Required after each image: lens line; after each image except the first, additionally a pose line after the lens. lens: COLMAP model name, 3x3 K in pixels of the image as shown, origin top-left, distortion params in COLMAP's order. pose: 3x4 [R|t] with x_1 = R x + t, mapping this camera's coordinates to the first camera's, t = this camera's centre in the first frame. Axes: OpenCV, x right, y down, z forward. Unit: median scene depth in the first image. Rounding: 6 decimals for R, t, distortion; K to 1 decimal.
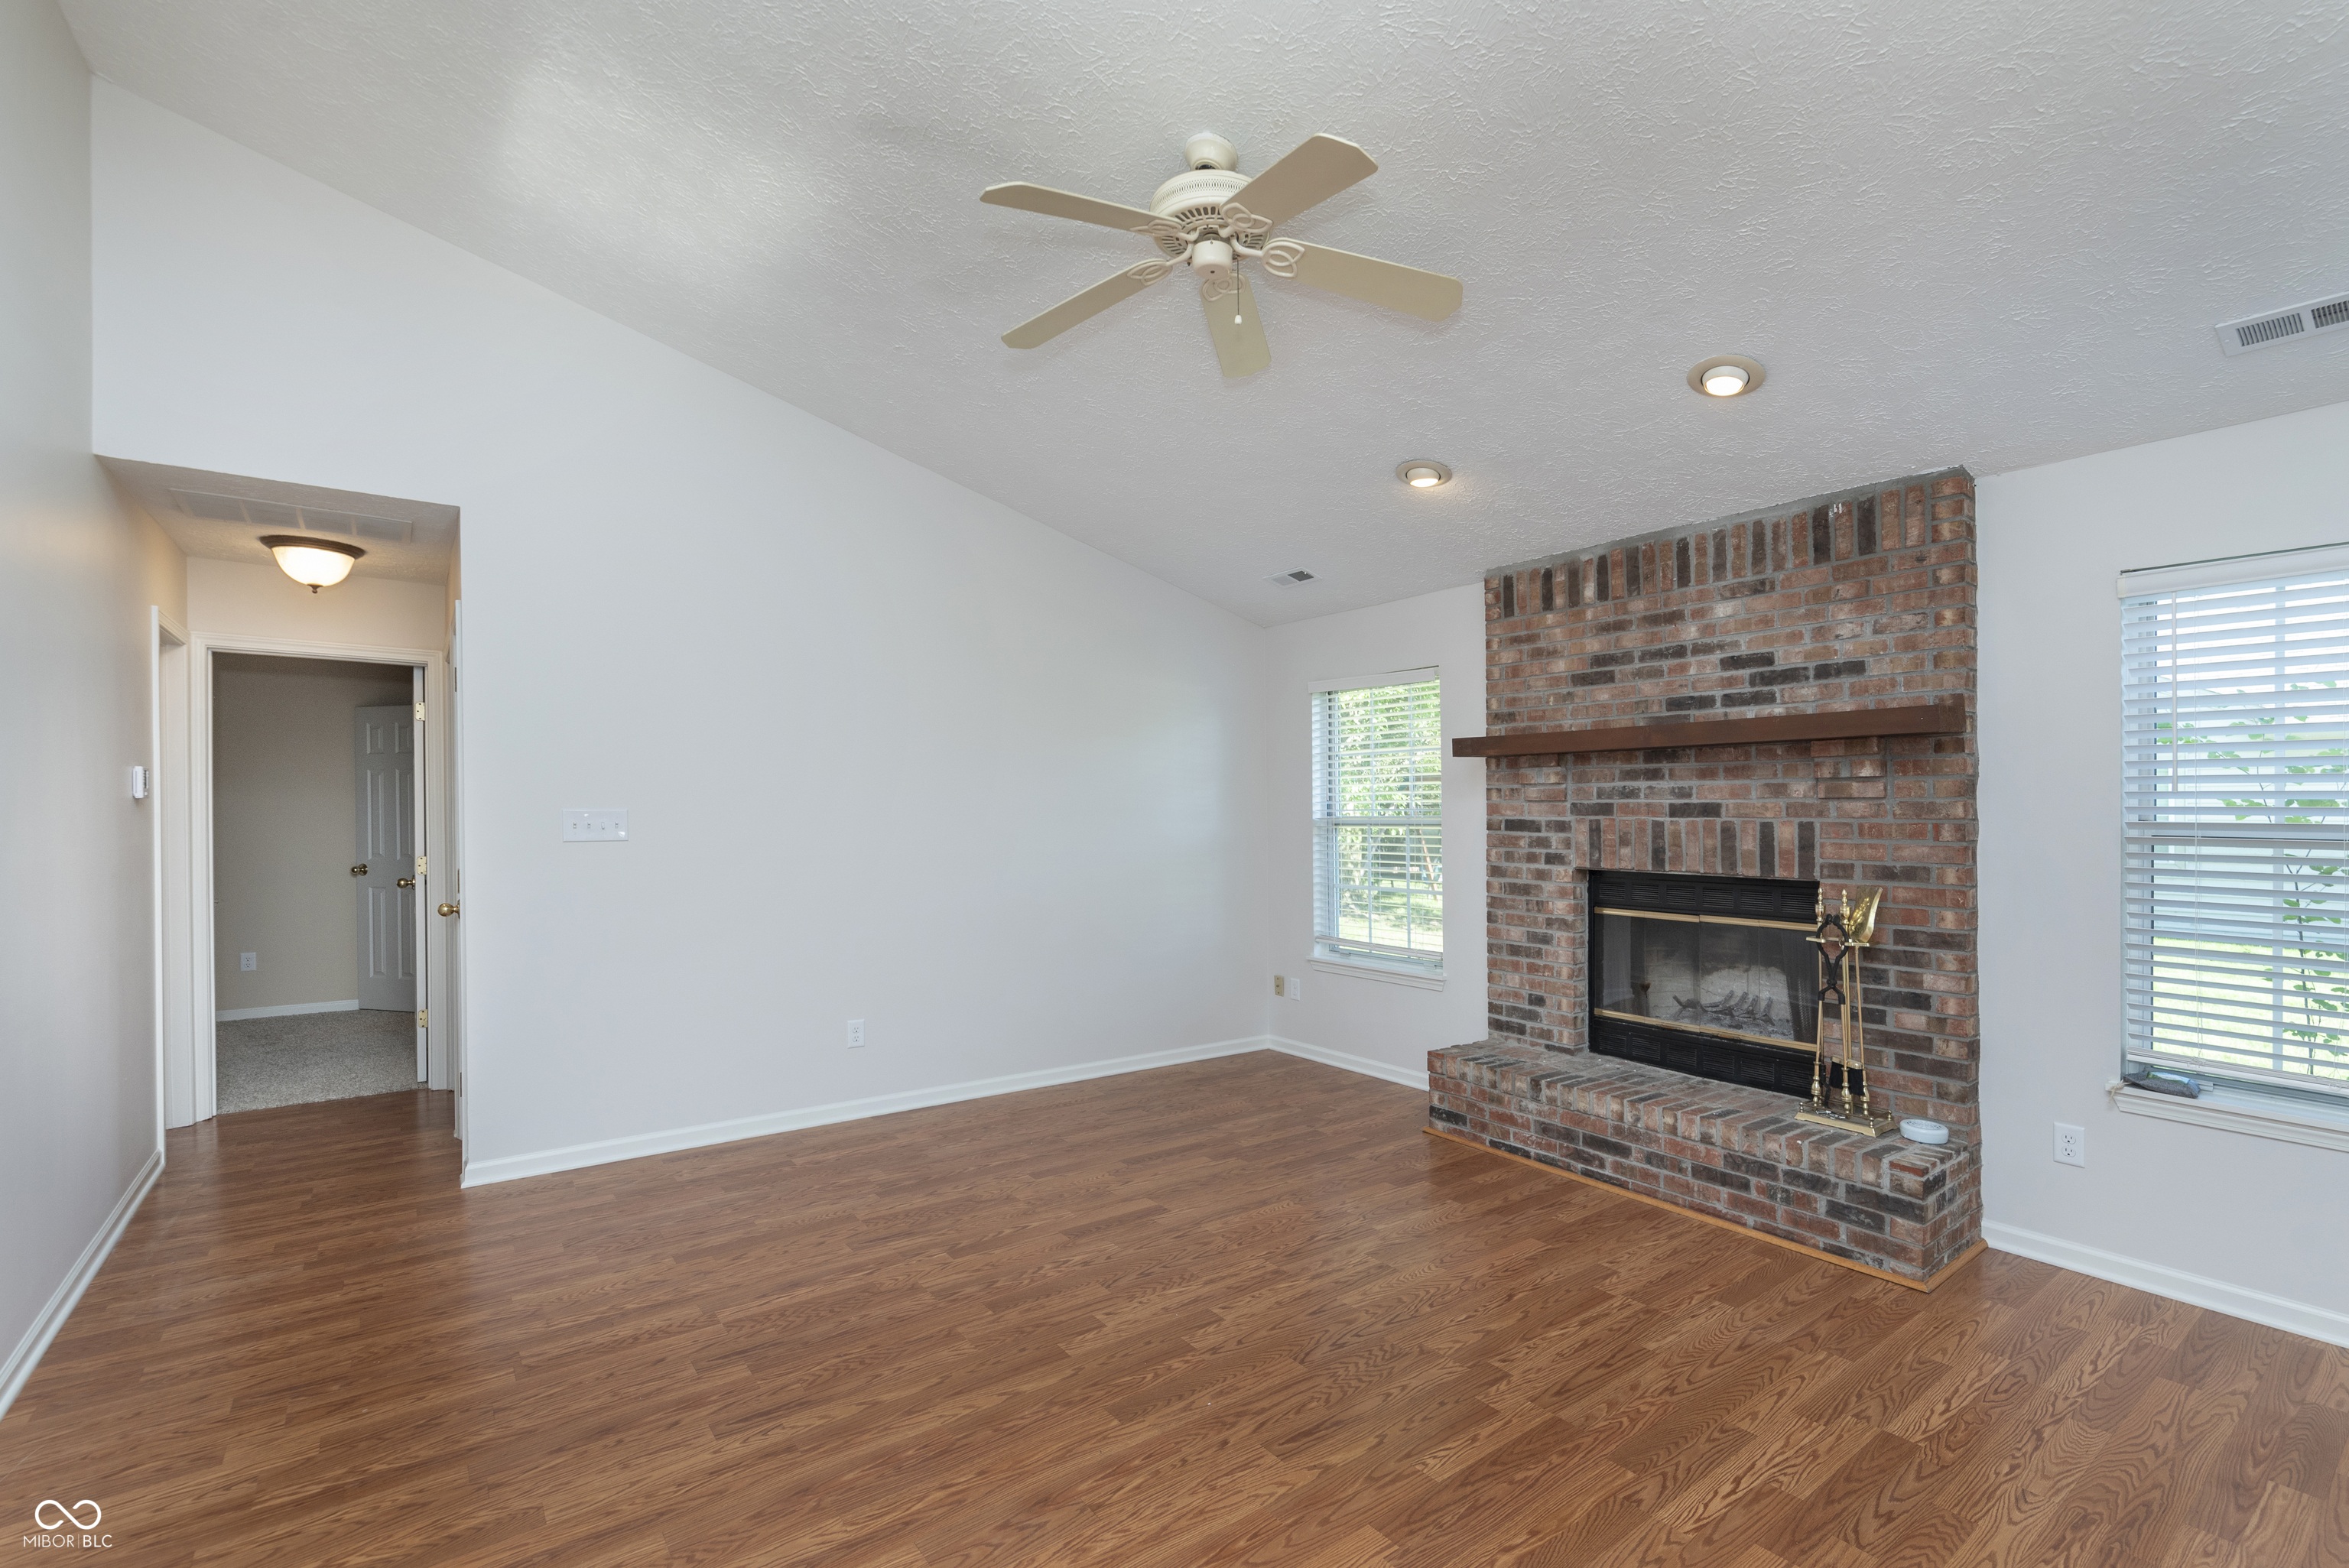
lens RADIAL K [[1056.2, 0, 1210.1], [0, 1056.2, 773.8], [0, 0, 1]] dist [0.000483, 0.009855]
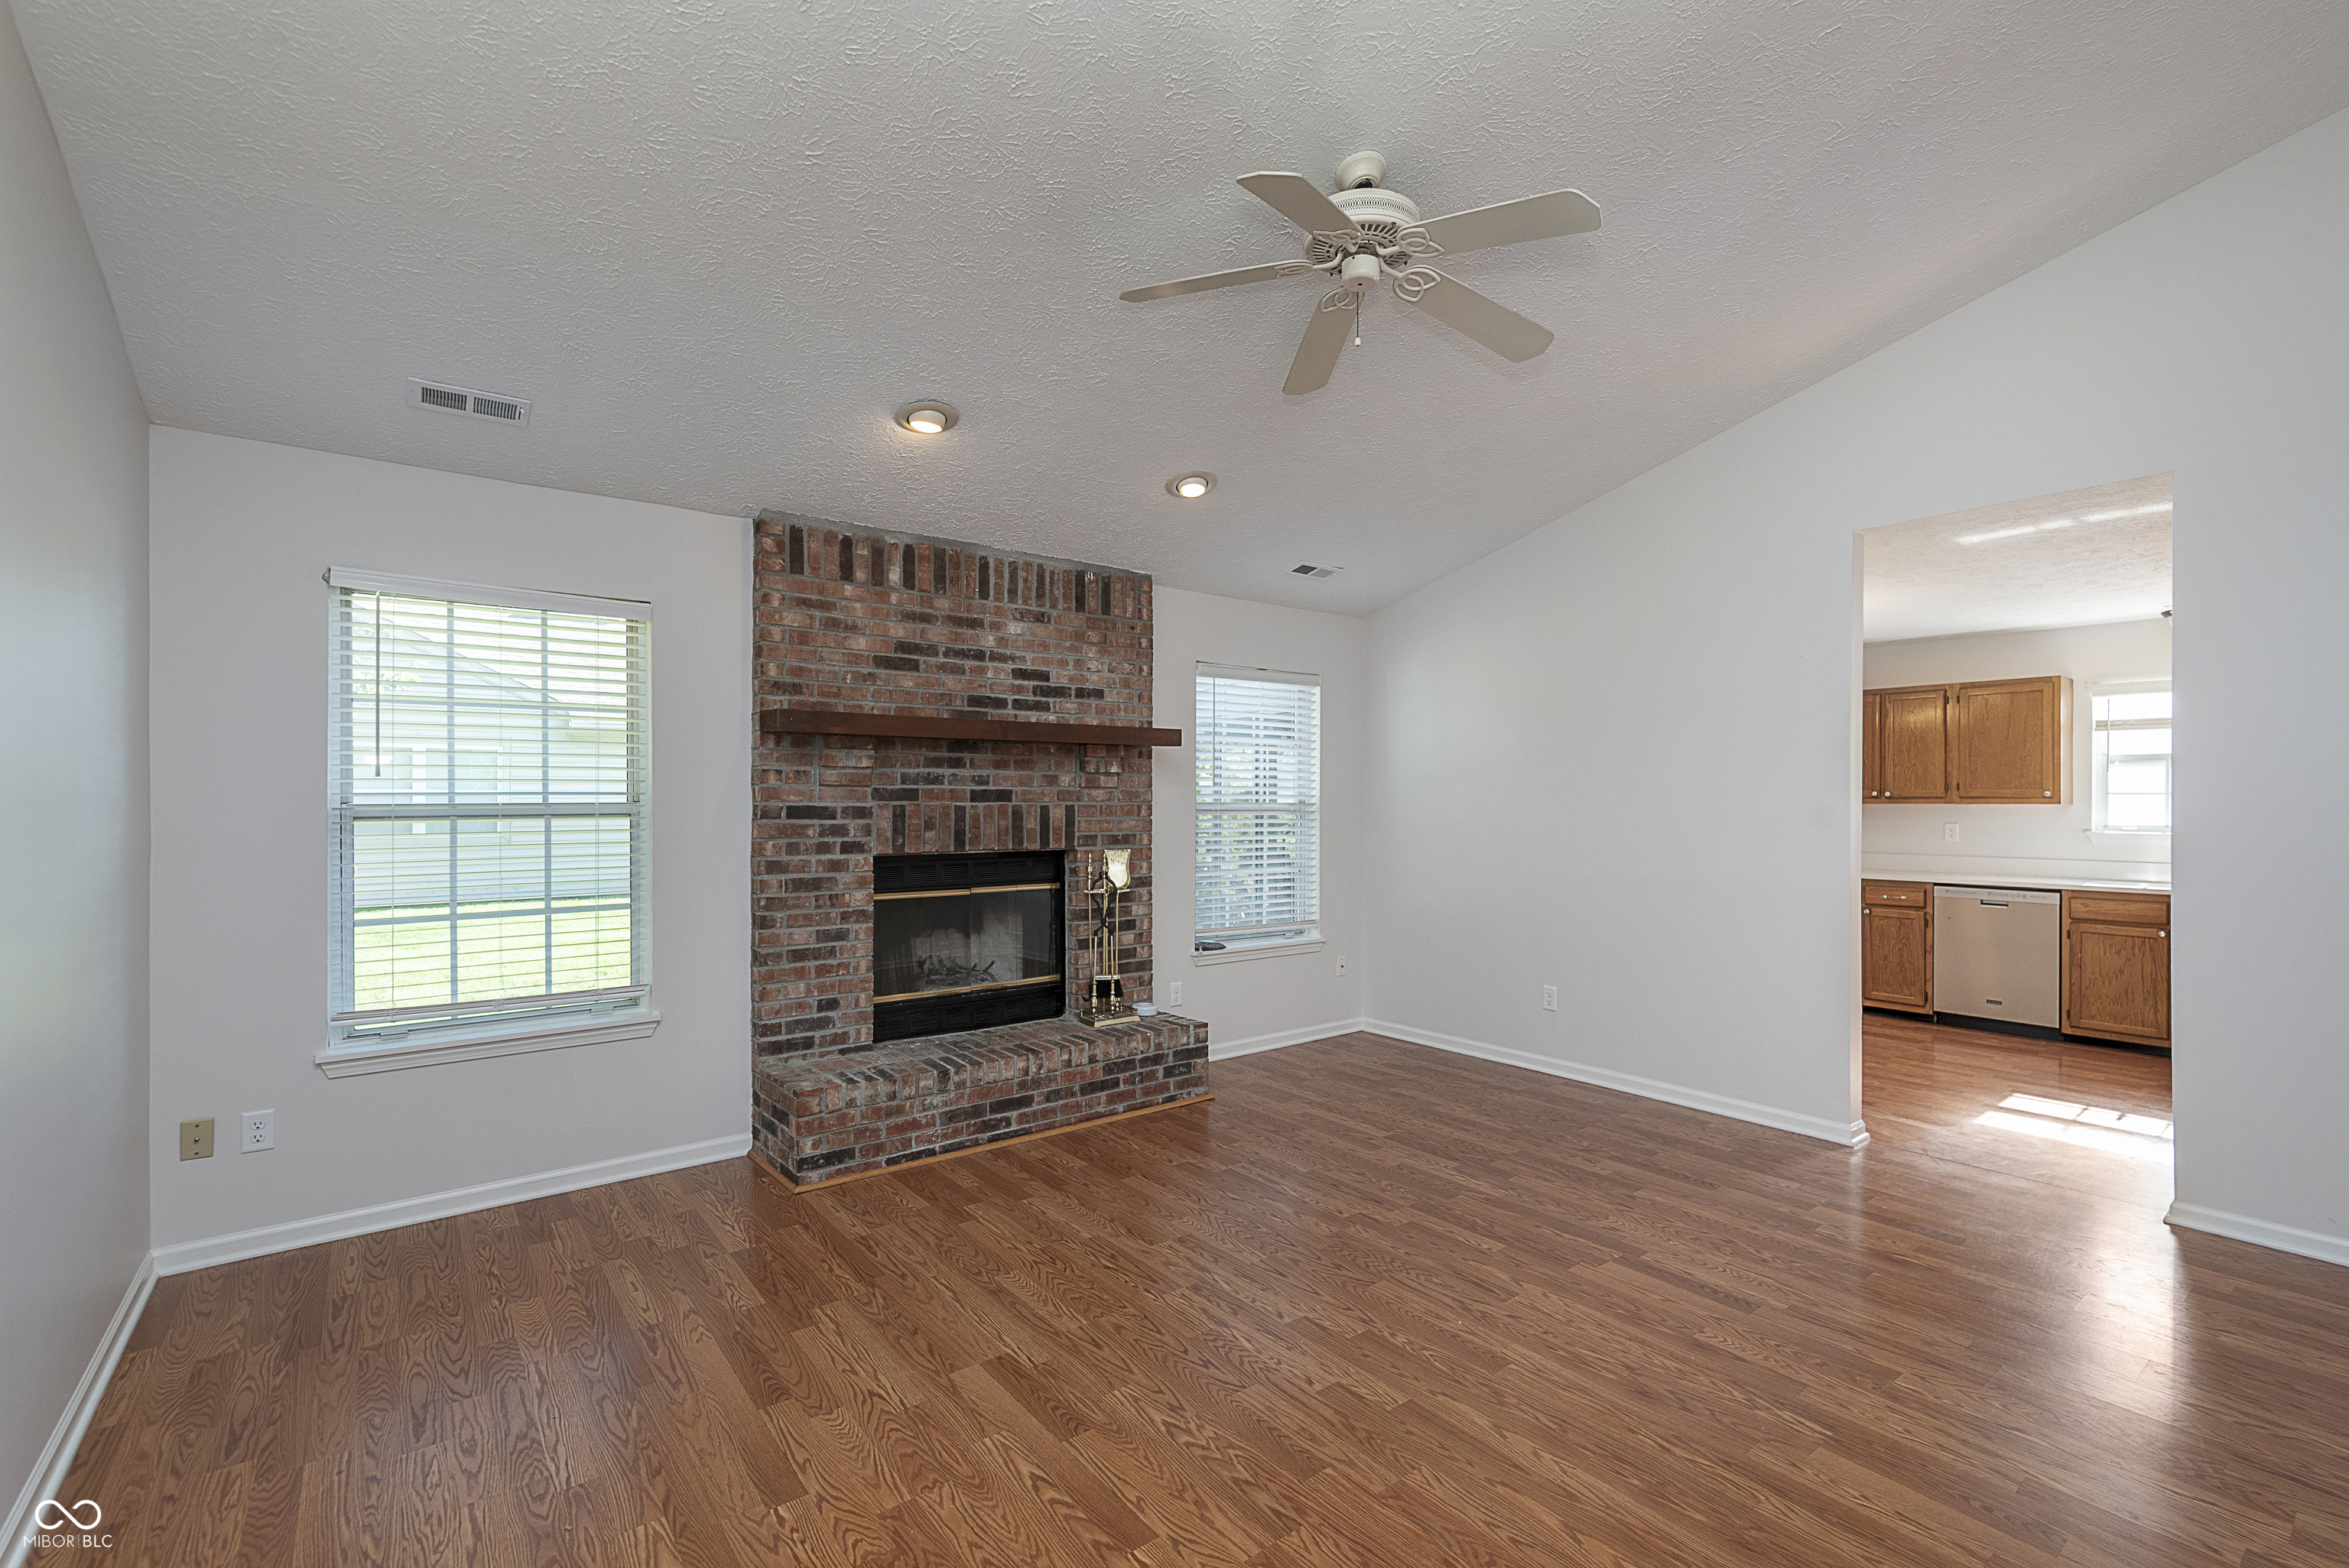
lens RADIAL K [[1008.4, 0, 1206.9], [0, 1008.4, 763.1], [0, 0, 1]] dist [-0.000355, 0.000107]
pose [[-0.012163, 0.038604, 0.999181, -0.649014], [-0.032560, 0.998709, -0.038982, 0.034448], [-0.999396, -0.033007, -0.010891, 0.789052]]
